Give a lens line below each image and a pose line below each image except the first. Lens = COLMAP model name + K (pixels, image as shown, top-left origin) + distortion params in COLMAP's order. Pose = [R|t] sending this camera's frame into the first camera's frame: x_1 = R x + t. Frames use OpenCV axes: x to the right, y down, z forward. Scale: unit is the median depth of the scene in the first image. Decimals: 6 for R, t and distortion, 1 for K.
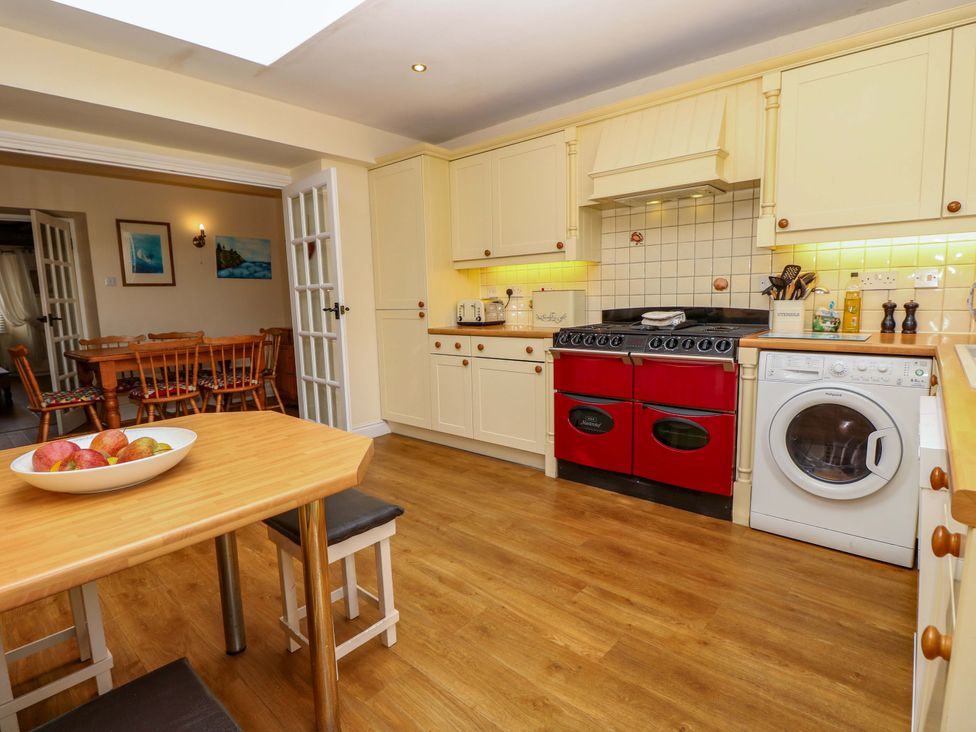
lens RADIAL K [[511.3, 0, 483.5], [0, 511.3, 365.2], [0, 0, 1]] dist [-0.002895, -0.001145]
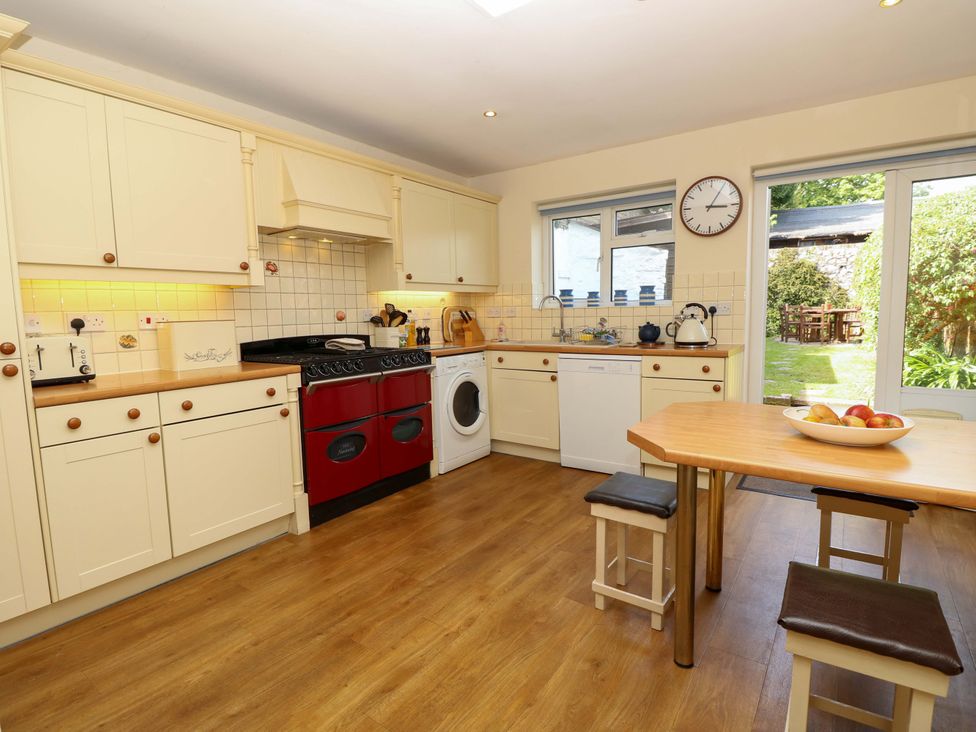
lens RADIAL K [[511.3, 0, 483.5], [0, 511.3, 365.2], [0, 0, 1]] dist [-0.002895, -0.001145]
pose [[-0.110185, -0.071655, 0.991325, -0.869133], [0.163071, 0.982579, 0.089148, -0.103427], [-0.980442, 0.171479, -0.096580, 0.867345]]
